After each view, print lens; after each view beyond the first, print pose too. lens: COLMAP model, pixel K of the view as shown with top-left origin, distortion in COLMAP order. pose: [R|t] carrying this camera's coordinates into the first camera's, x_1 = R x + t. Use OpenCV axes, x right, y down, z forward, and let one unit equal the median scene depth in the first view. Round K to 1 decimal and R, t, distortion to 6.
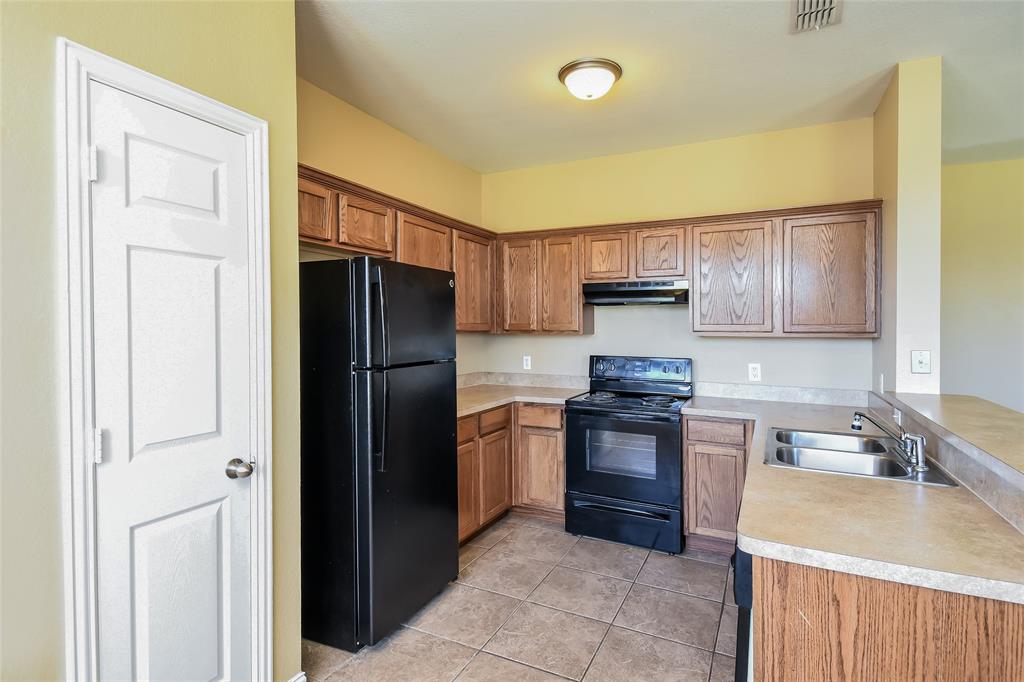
lens RADIAL K [[515.1, 0, 518.6], [0, 515.1, 332.6], [0, 0, 1]] dist [0.031411, -0.016303]
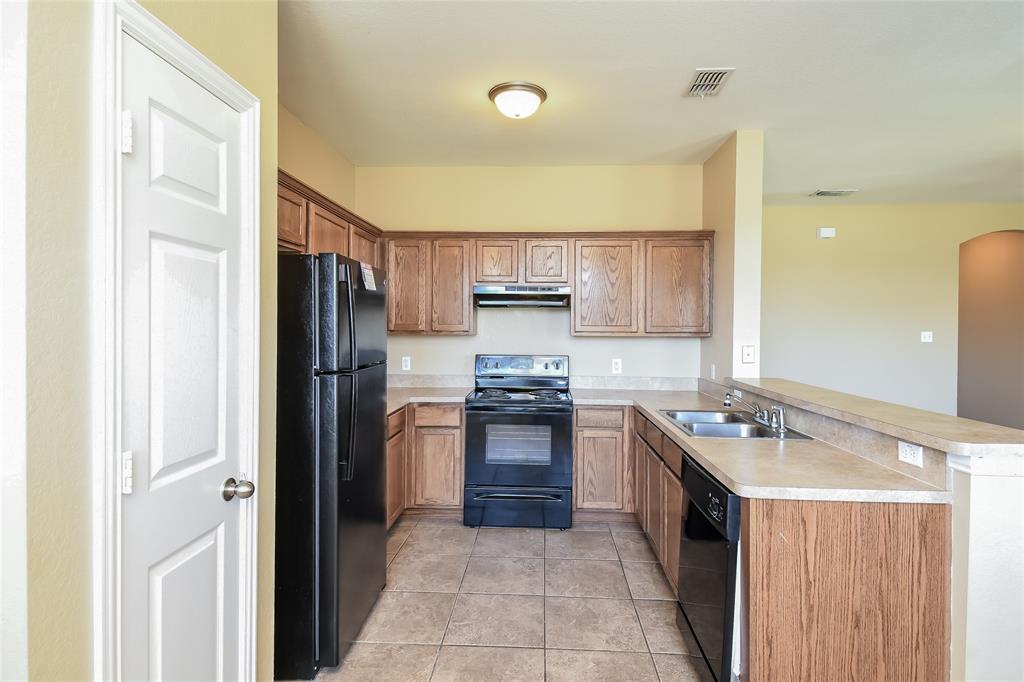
lens RADIAL K [[515.1, 0, 529.1], [0, 515.1, 331.7], [0, 0, 1]] dist [0.031411, -0.016303]
pose [[0.918251, -0.000926, 0.395999, -0.247632], [0.001231, 0.999999, -0.000516, -0.002328], [-0.395998, 0.000961, 0.918251, -0.004505]]
